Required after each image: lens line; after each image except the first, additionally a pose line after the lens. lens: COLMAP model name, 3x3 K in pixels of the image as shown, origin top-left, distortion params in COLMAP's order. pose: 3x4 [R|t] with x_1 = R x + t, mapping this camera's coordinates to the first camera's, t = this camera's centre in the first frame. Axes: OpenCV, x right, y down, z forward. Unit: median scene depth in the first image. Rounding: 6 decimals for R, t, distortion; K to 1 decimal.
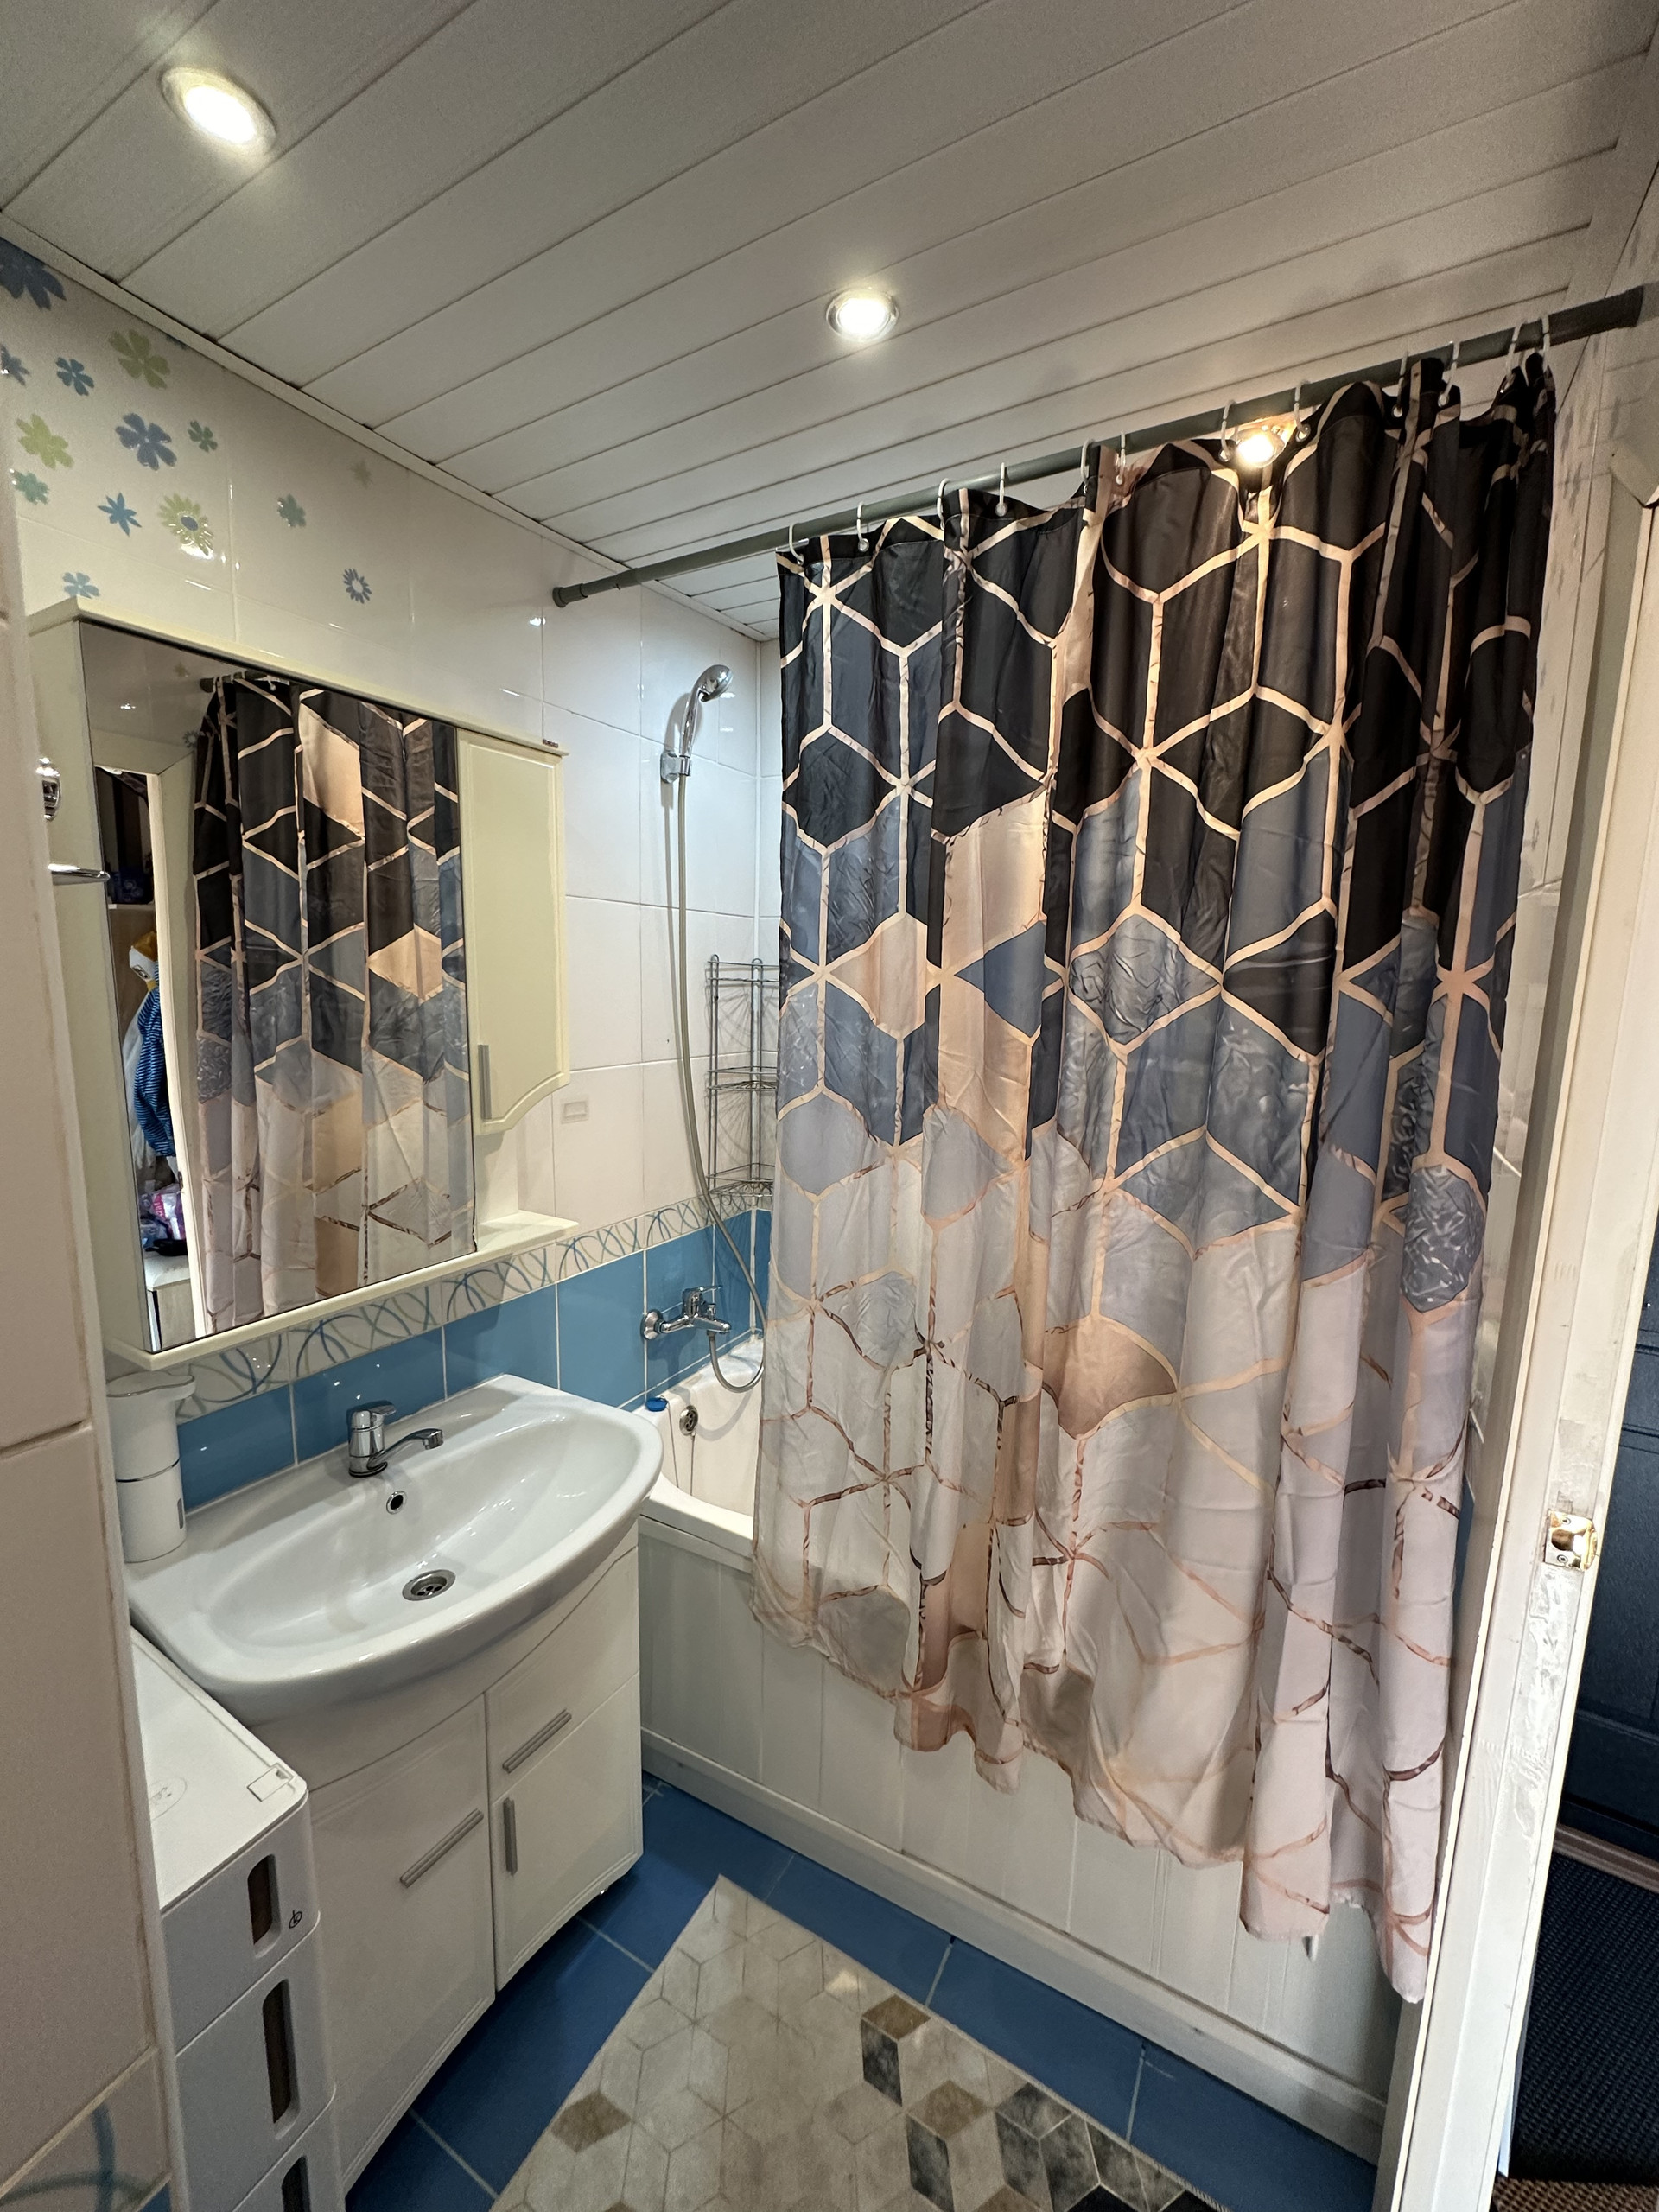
lens RADIAL K [[884.9, 0, 840.9], [0, 884.9, 1102.9], [0, 0, 1]] dist [0.001134, 0.000247]
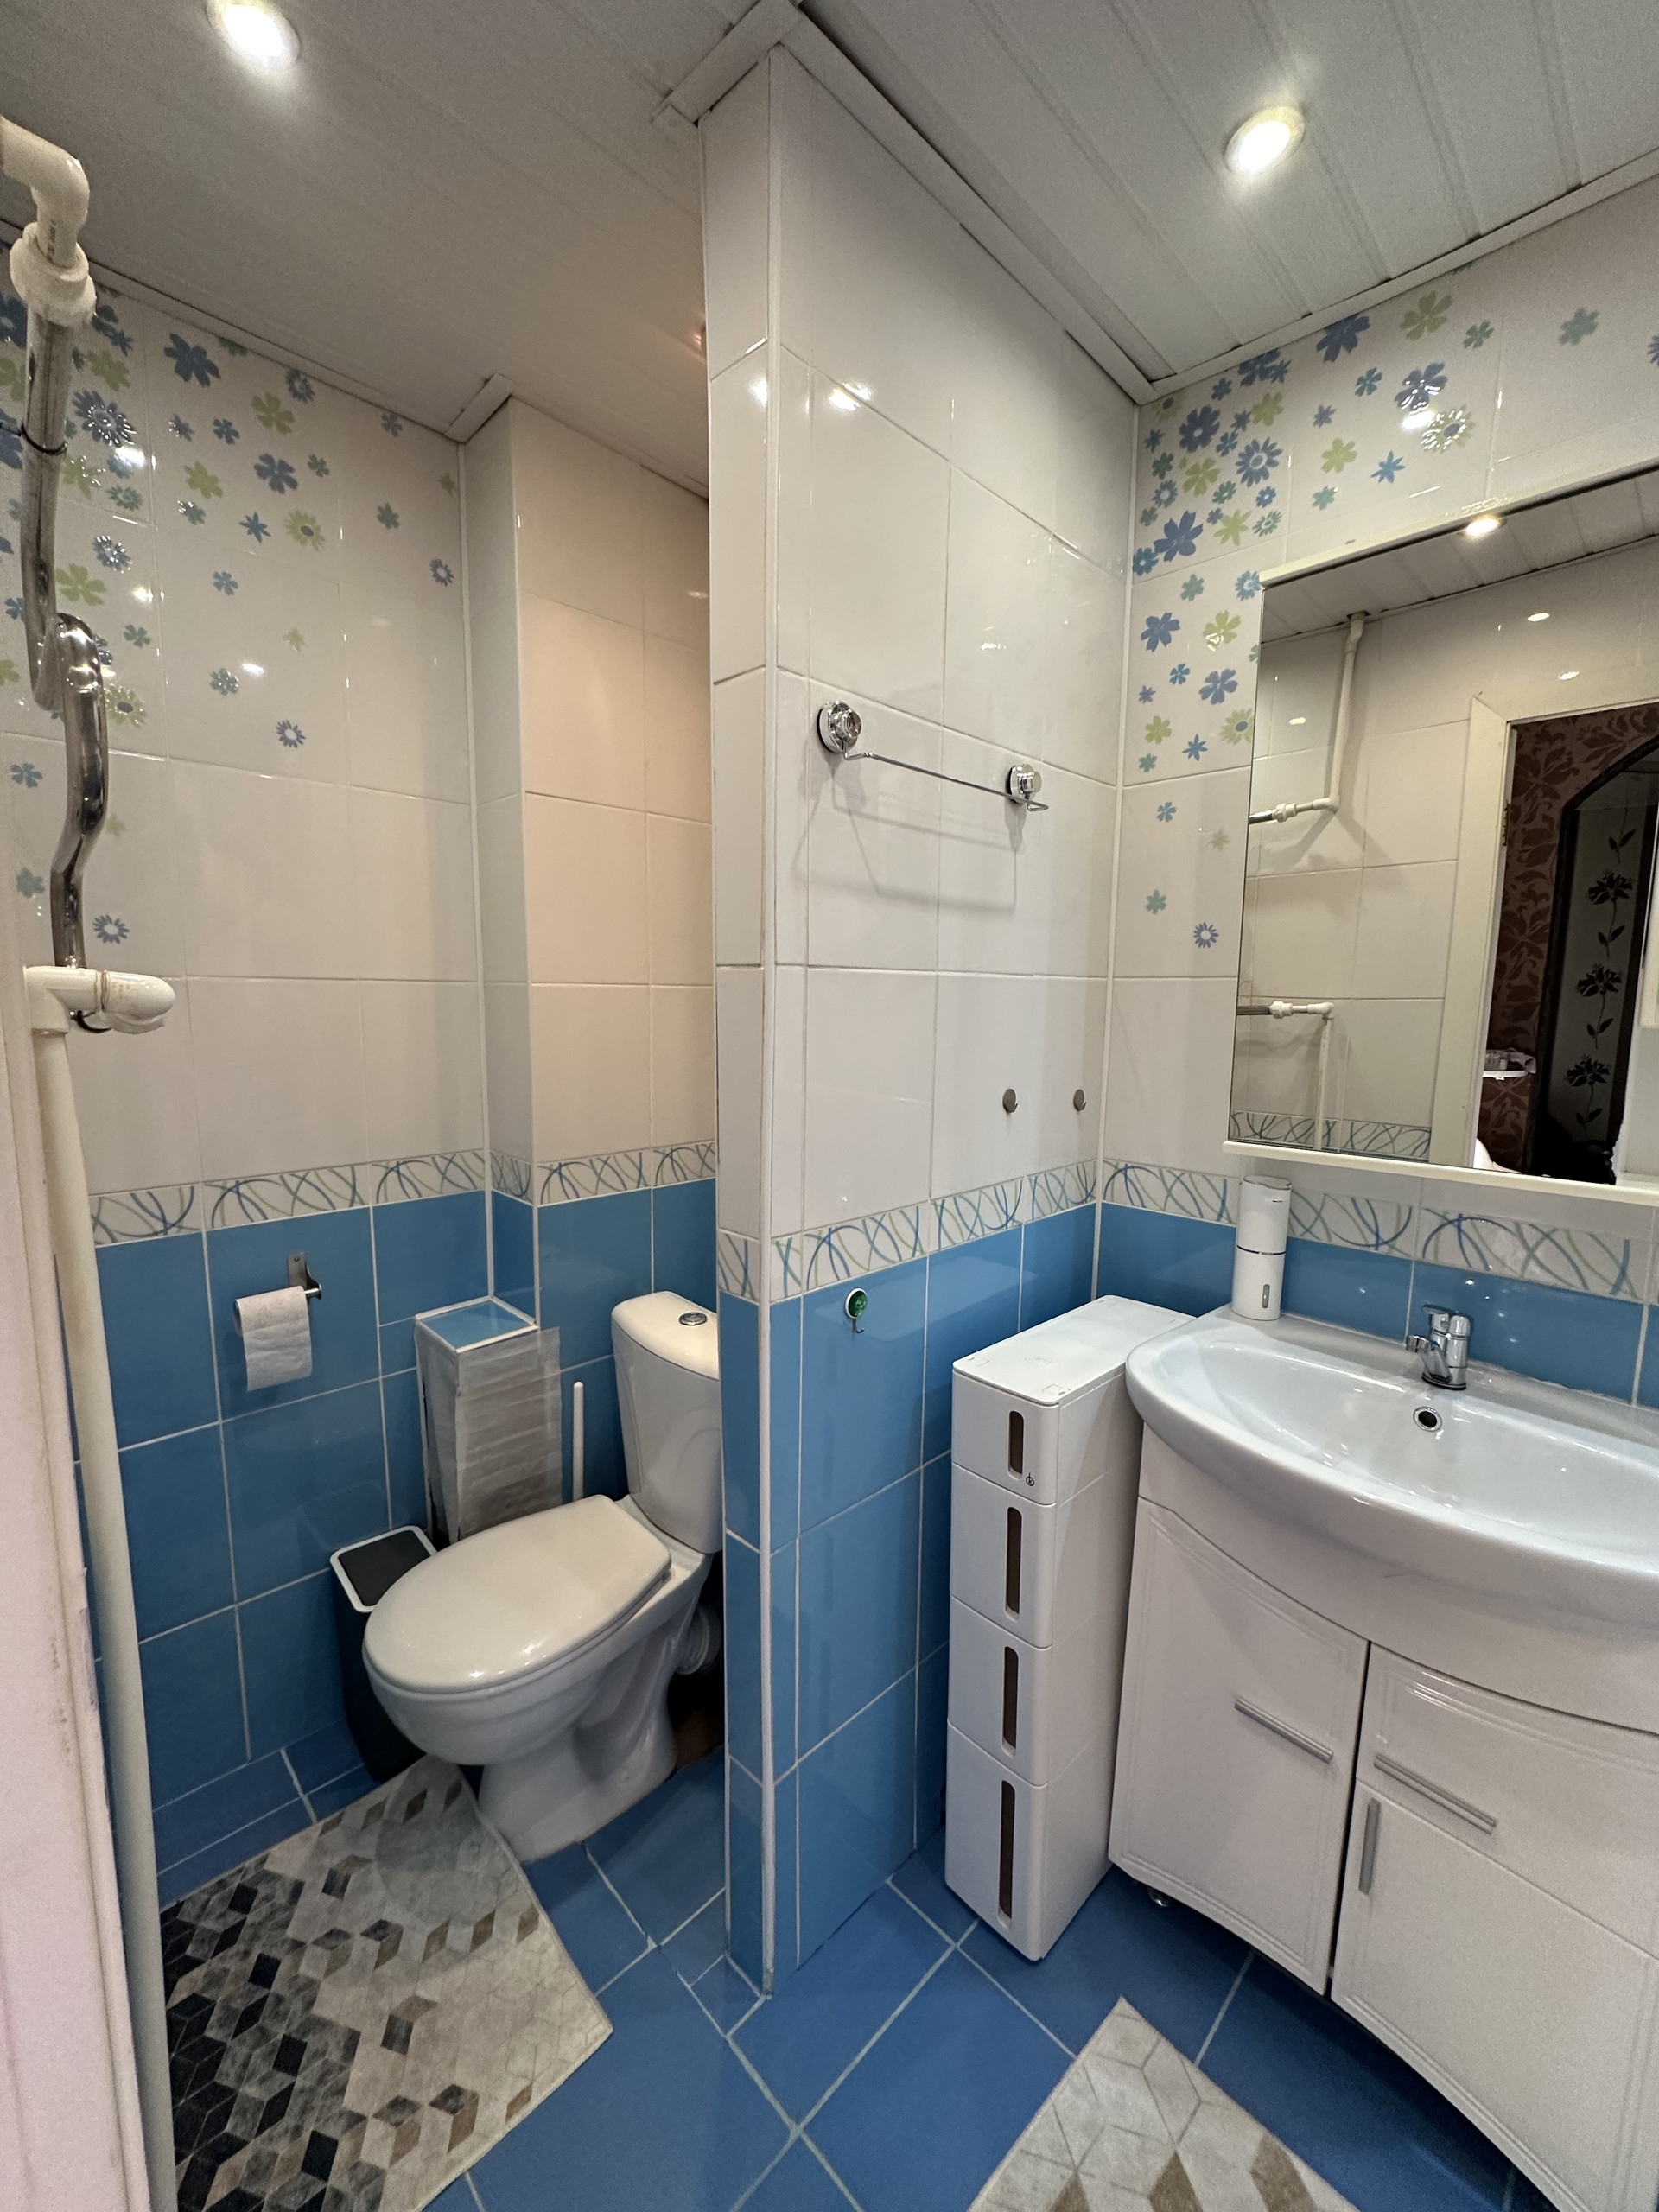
lens RADIAL K [[876.5, 0, 832.3], [0, 876.5, 1107.1], [0, 0, 1]] dist [-0.005479, 0.000837]
pose [[-0.278388, 0.091592, -0.956092, 0.420379], [-0.161903, 0.976723, 0.140710, 0.097692], [0.946725, 0.193966, -0.257079, 0.510861]]
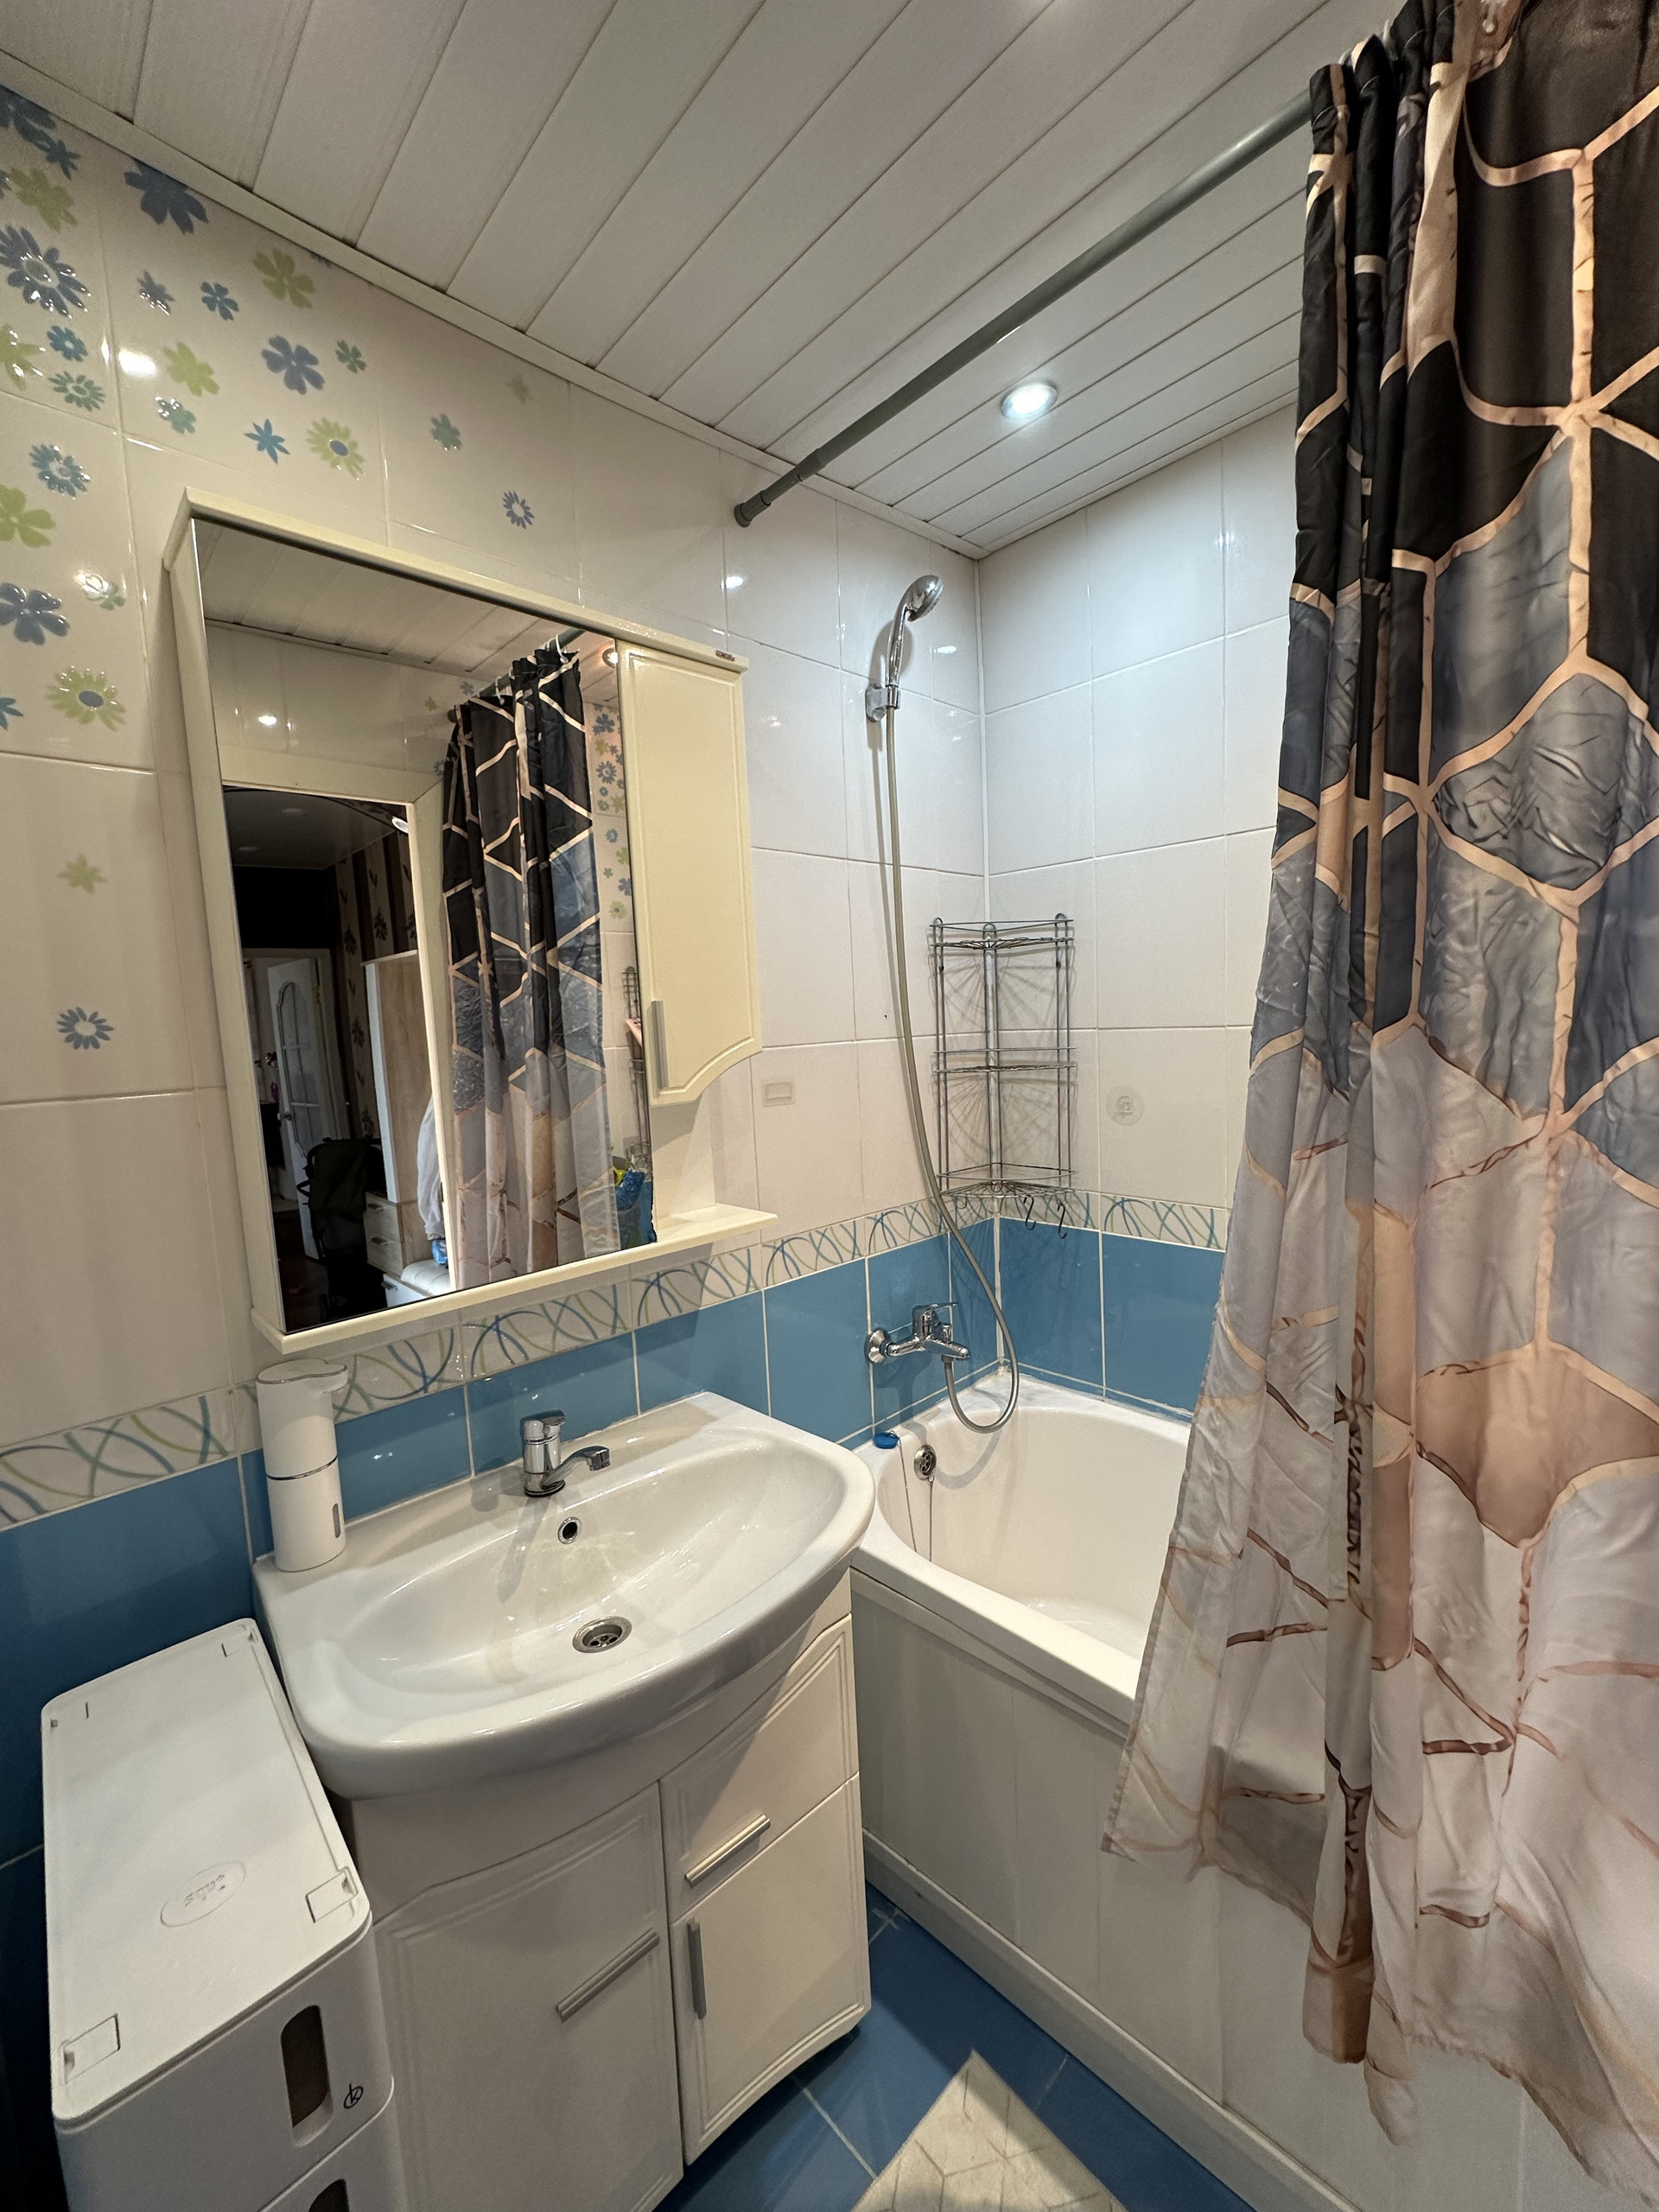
lens RADIAL K [[879.0, 0, 836.7], [0, 879.0, 1103.7], [0, 0, 1]] dist [-0.000832, -0.000260]
pose [[0.954688, -0.039608, -0.294961, 0.013133], [0.026059, 0.998423, -0.049727, 0.073404], [0.296466, 0.039787, 0.954214, 0.209645]]
